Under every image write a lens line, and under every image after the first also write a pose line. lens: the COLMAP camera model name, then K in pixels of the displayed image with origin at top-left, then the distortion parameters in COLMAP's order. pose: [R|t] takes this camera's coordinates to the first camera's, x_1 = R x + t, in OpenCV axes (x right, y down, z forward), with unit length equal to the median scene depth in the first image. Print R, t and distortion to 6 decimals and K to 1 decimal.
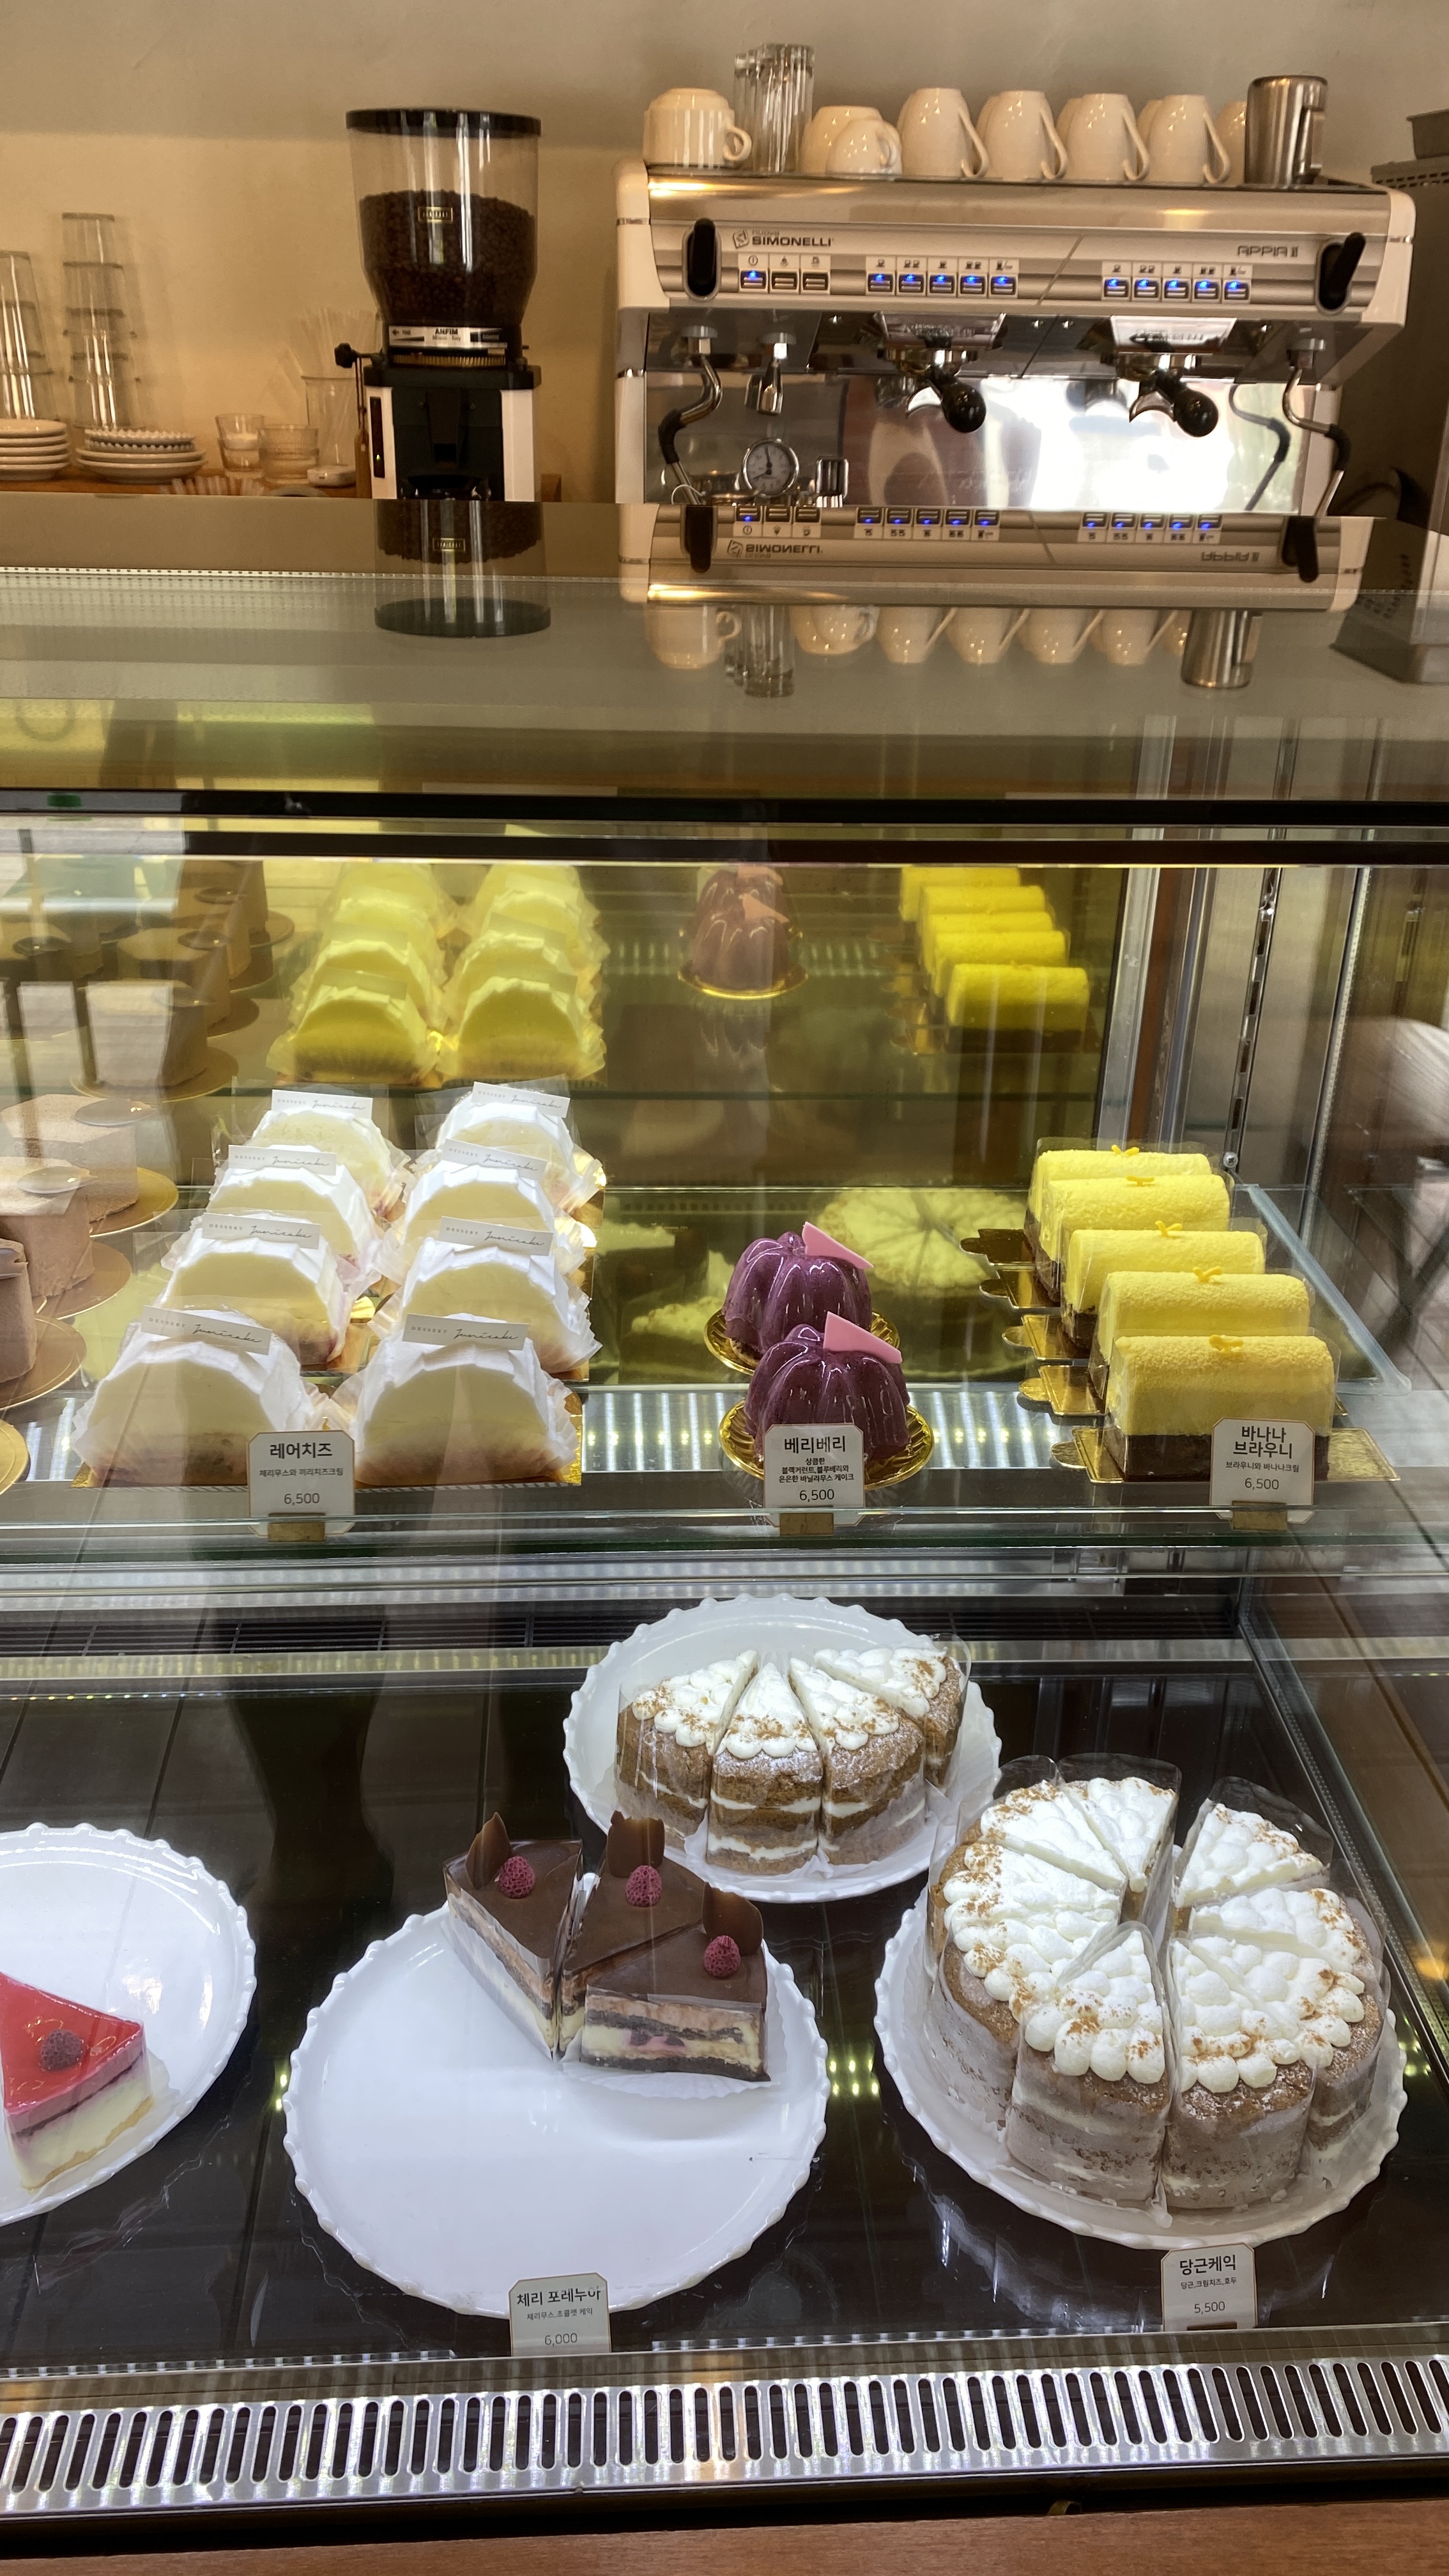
lens RADIAL K [[1997.0, 0, 717.4], [0, 1997.0, 1287.7], [0, 0, 1]] dist [0.031570, -0.021810]
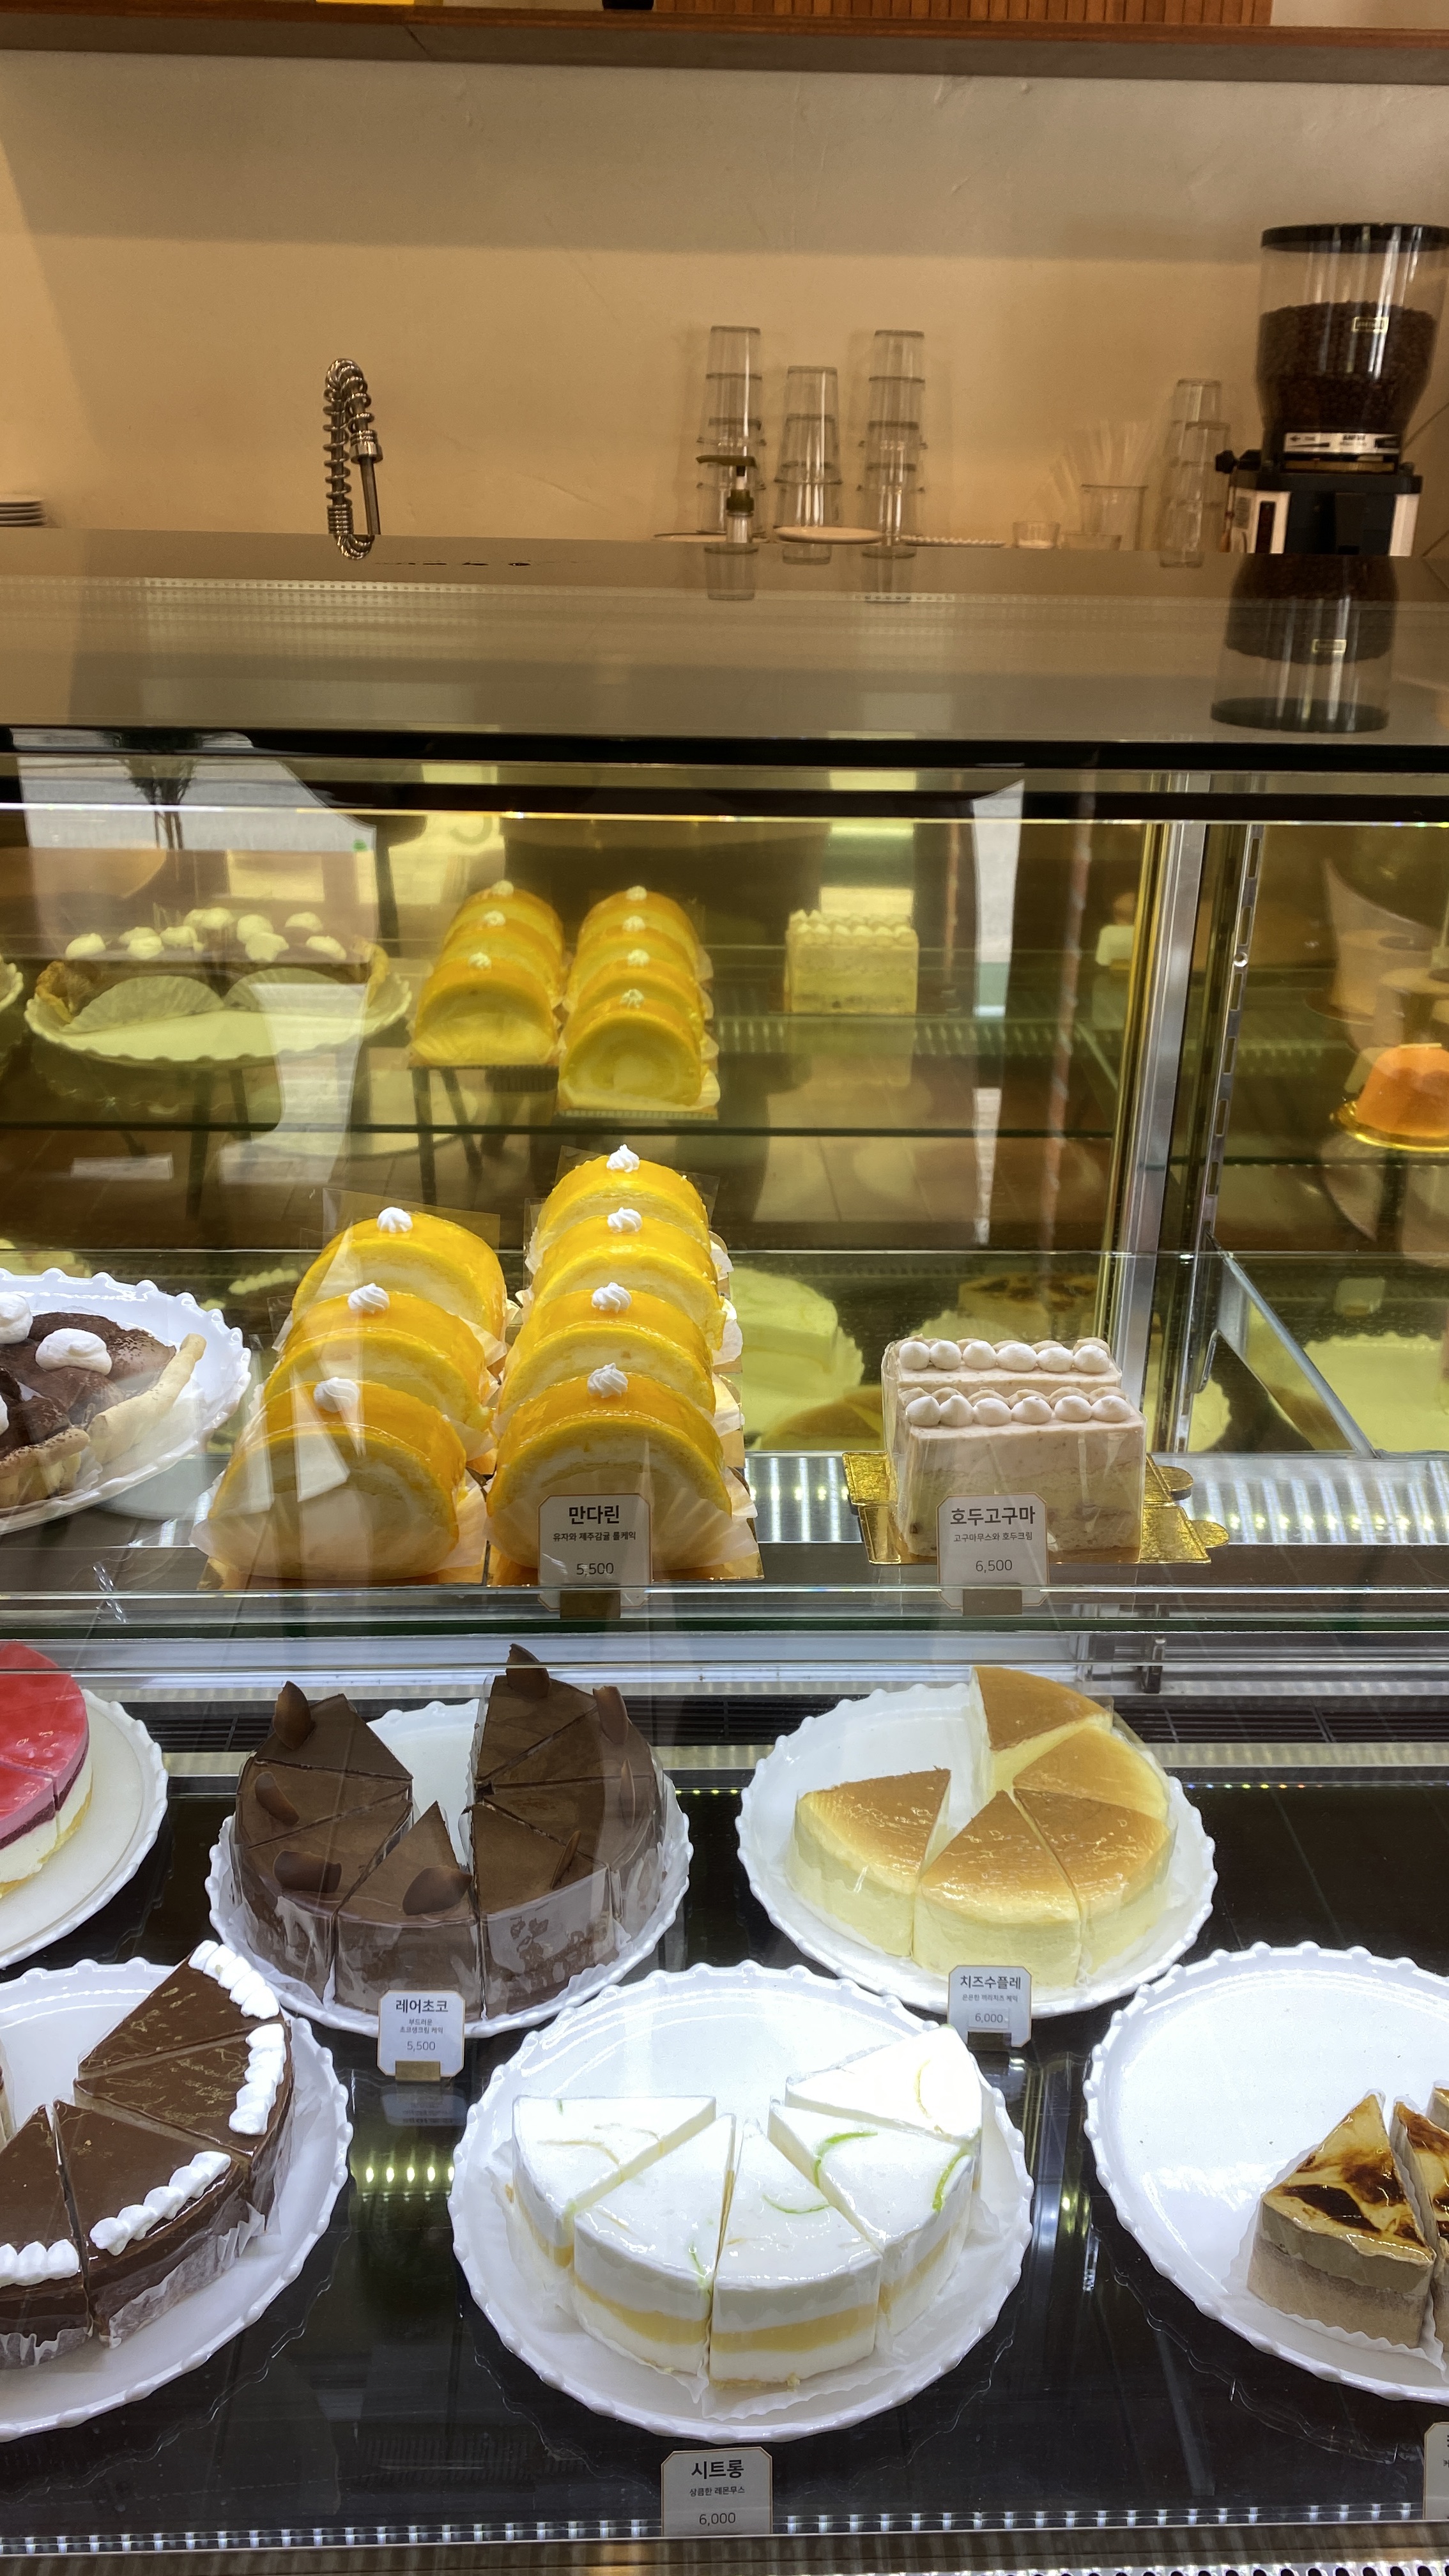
lens RADIAL K [[1997.0, 0, 743.1], [0, 1997.0, 1276.2], [0, 0, 1]] dist [0.031570, -0.021810]
pose [[0.999912, 0.000141, -0.013249, -0.421739], [-0.000797, 0.998774, -0.049502, -0.005058], [0.013226, 0.049509, 0.998686, 0.007733]]
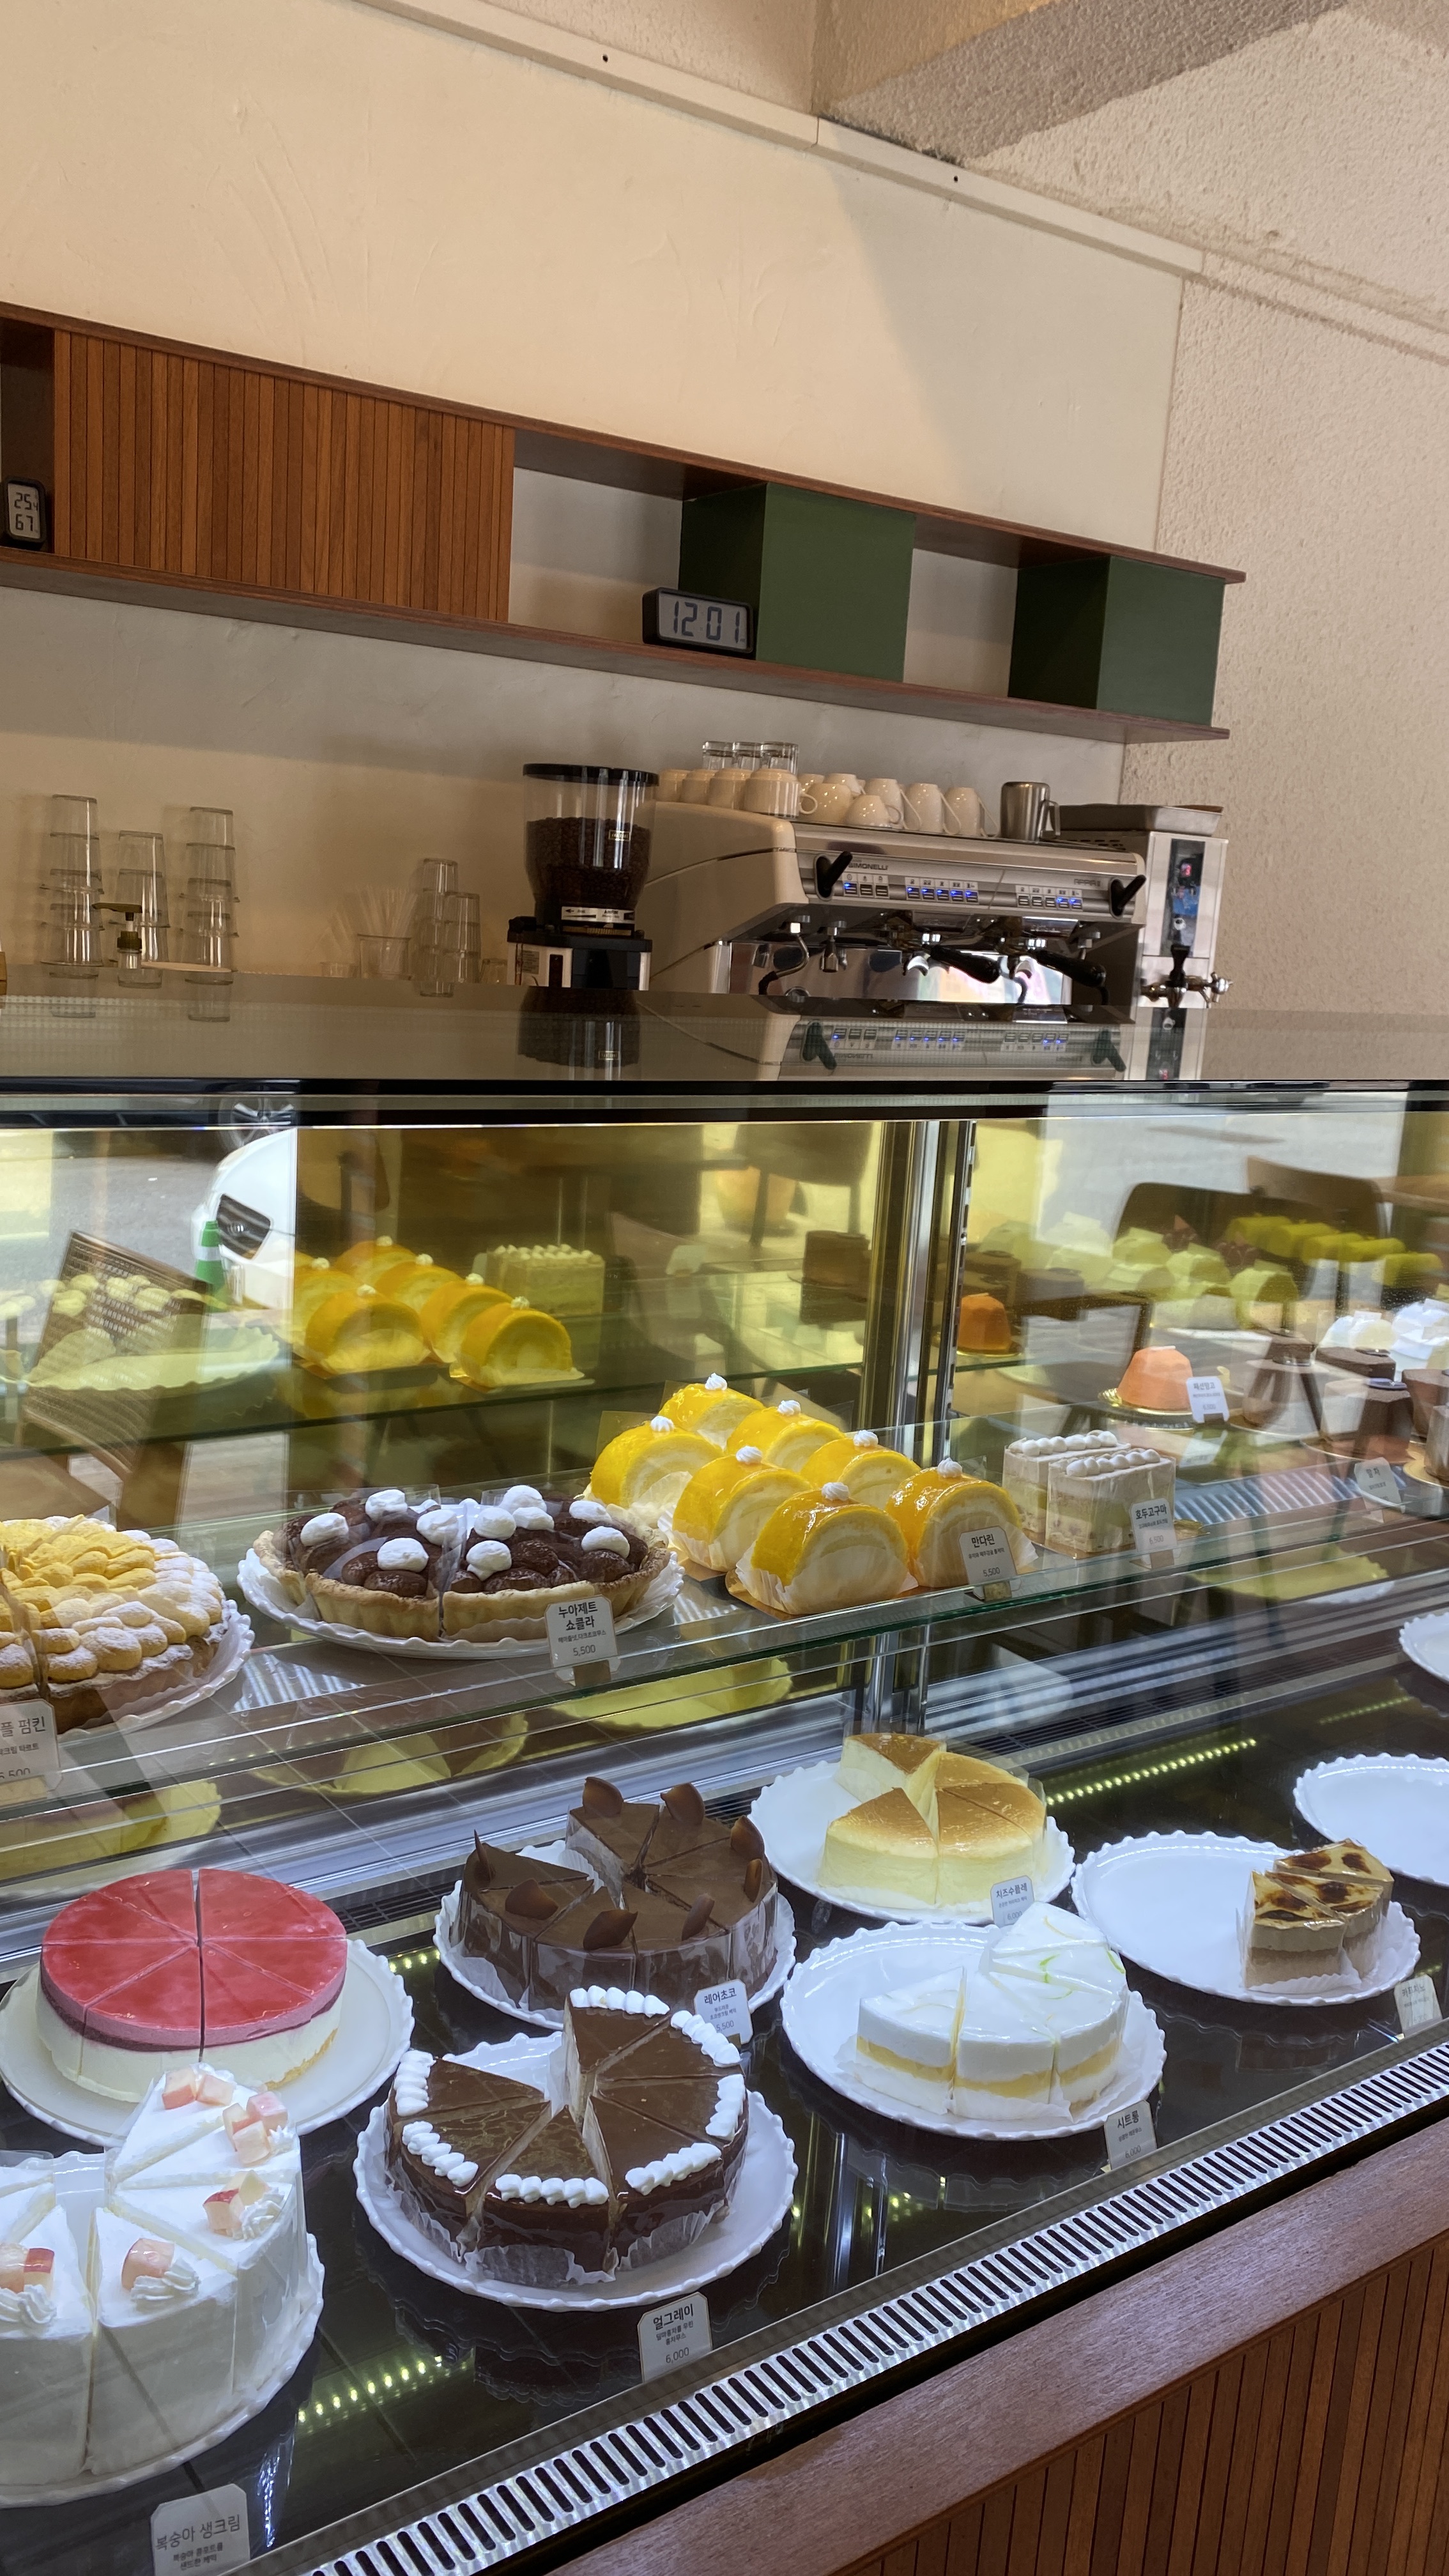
lens RADIAL K [[1997.0, 0, 732.3], [0, 1997.0, 1313.5], [0, 0, 1]] dist [0.031570, -0.021810]
pose [[0.837764, -0.081178, 0.539964, -0.817909], [0.201529, 0.965038, -0.167592, 0.036970], [-0.507481, 0.249221, 0.824834, -0.104464]]
